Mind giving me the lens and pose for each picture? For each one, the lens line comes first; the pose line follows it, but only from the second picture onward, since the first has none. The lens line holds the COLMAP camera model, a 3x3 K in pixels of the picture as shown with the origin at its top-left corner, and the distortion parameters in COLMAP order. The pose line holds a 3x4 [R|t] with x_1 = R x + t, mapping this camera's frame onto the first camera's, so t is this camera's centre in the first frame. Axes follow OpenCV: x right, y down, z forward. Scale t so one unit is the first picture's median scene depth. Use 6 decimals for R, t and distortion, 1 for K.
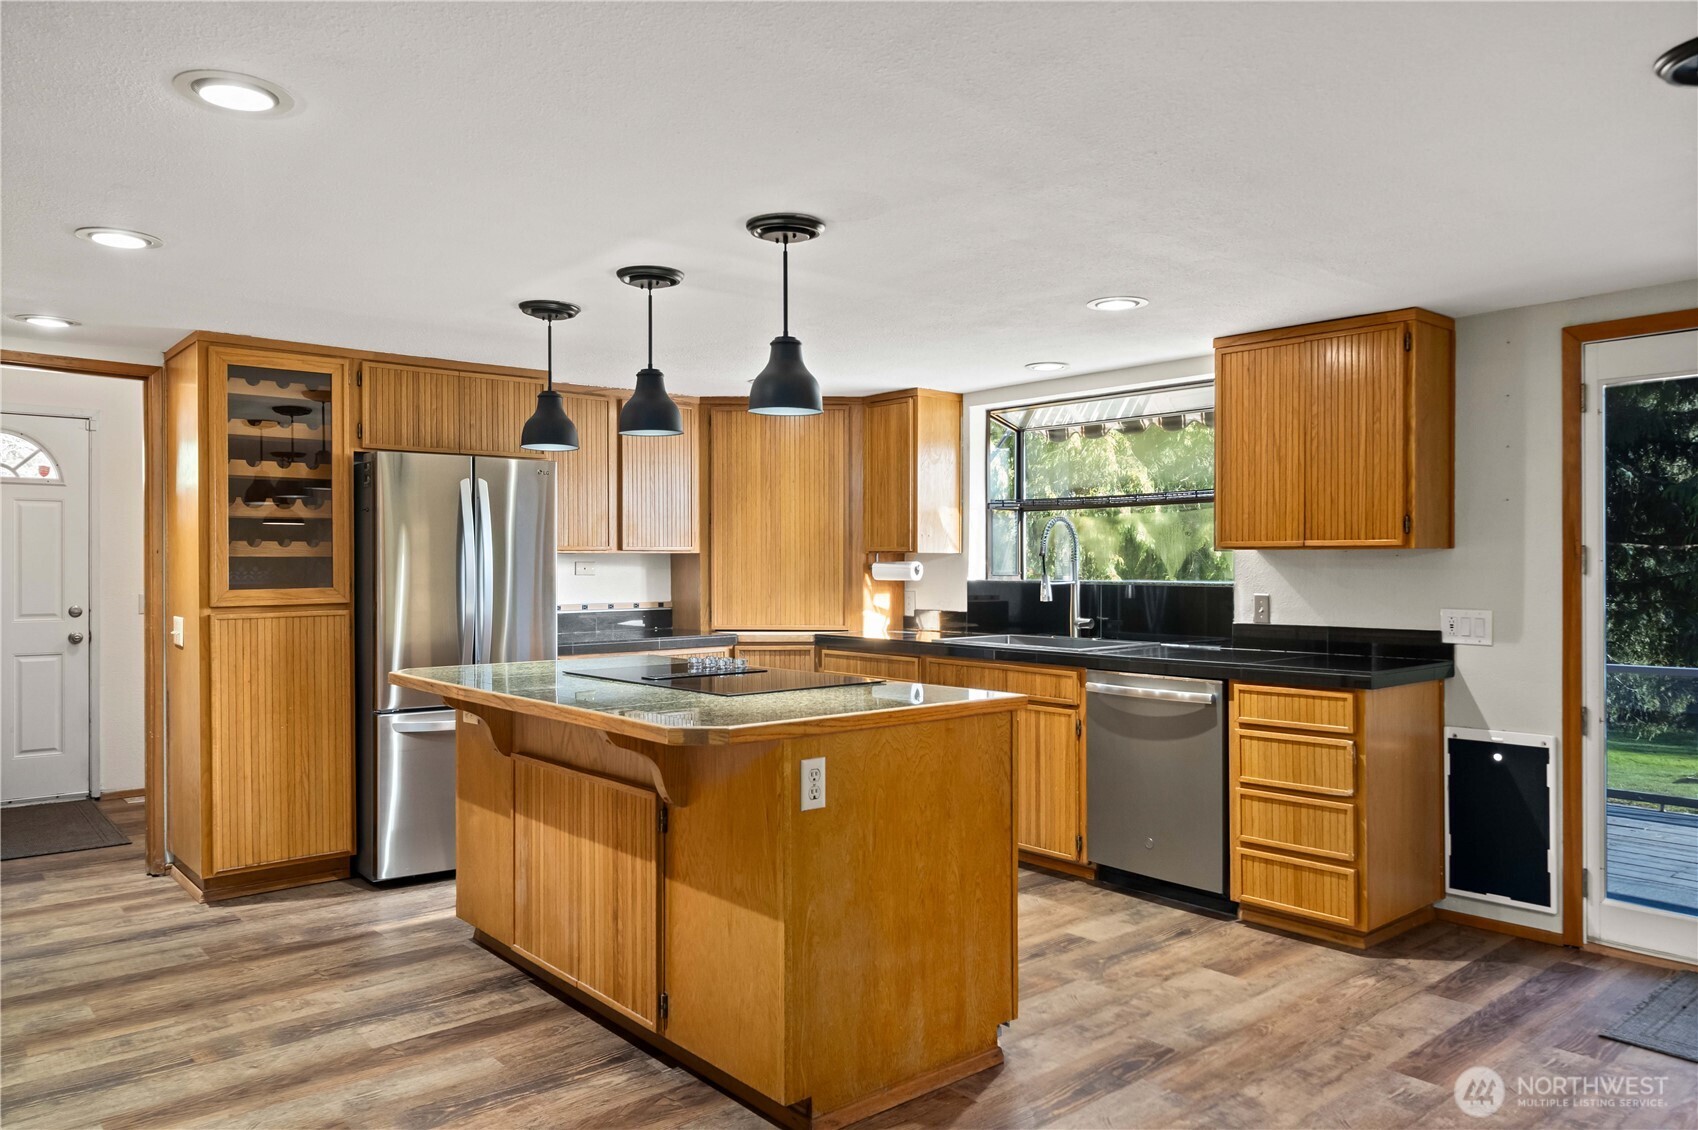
lens RADIAL K [[1206.8, 0, 842.9], [0, 1206.8, 573.3], [0, 0, 1]] dist [0.006575, -0.005182]
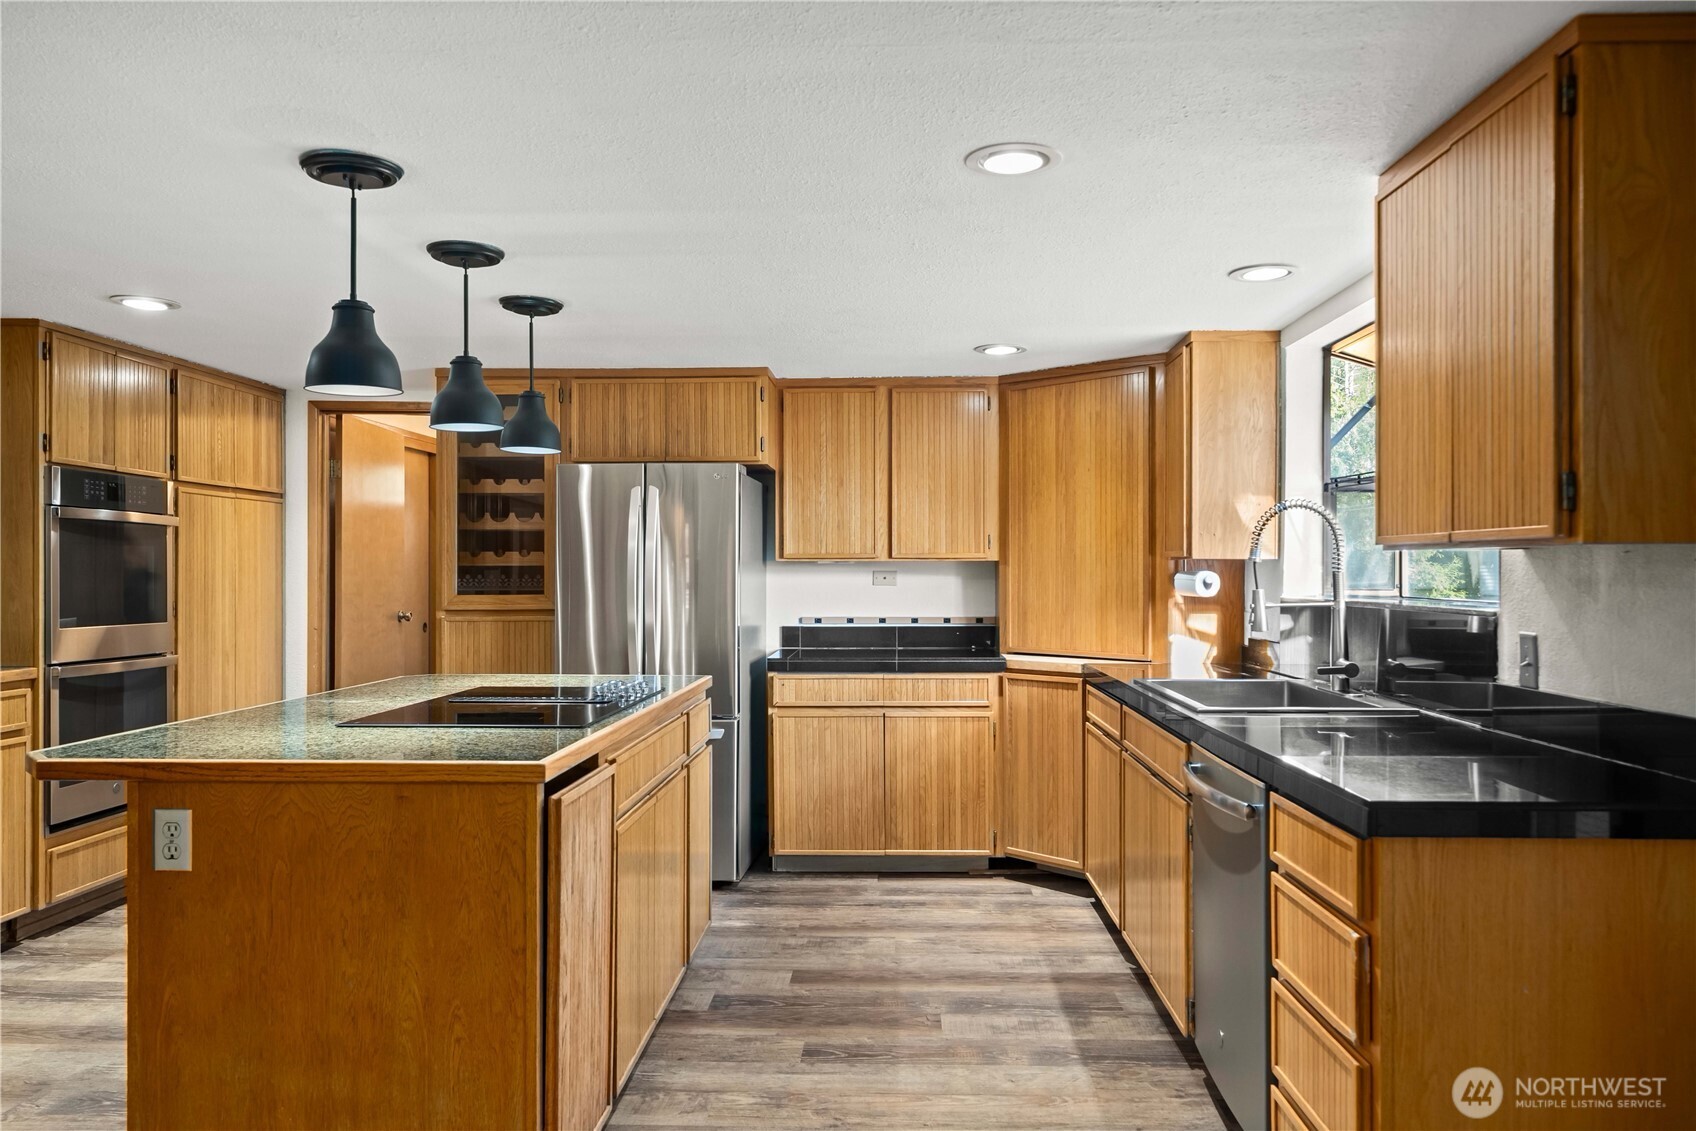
lens RADIAL K [[1205.3, 0, 841.9], [0, 1205.3, 573.8], [0, 0, 1]] dist [0.006575, -0.005182]
pose [[0.727581, 0.003121, -0.686015, 0.514847], [-0.007361, 0.999968, -0.003258, -0.004904], [0.685982, 0.007421, 0.727581, 0.418911]]
